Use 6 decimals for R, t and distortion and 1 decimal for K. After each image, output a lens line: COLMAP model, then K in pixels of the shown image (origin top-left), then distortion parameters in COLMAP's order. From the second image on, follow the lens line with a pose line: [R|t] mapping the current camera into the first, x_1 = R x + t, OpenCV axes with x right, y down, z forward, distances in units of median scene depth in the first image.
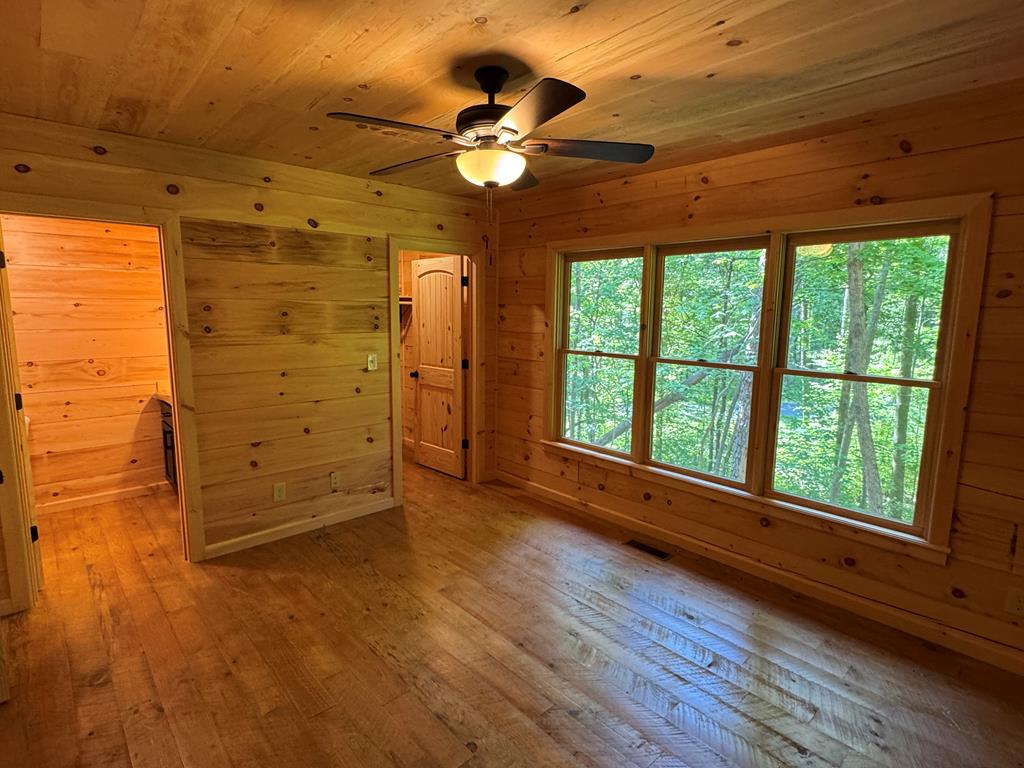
lens RADIAL K [[523.6, 0, 509.9], [0, 523.6, 381.3], [0, 0, 1]] dist [-0.004101, -0.000374]
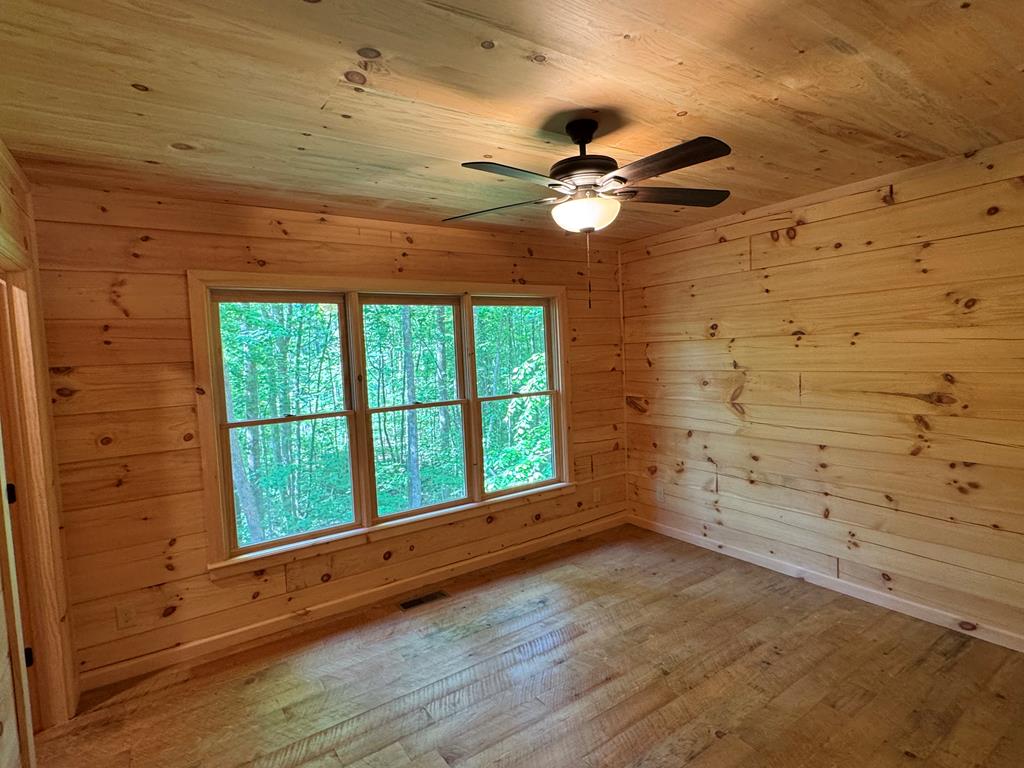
lens RADIAL K [[523.6, 0, 513.2], [0, 523.6, 376.0], [0, 0, 1]] dist [-0.004101, -0.000374]
pose [[0.139176, -0.074998, 0.987424, -0.580238], [0.174214, 0.983431, 0.050139, -0.099968], [-0.974823, 0.165045, 0.149935, 0.552664]]
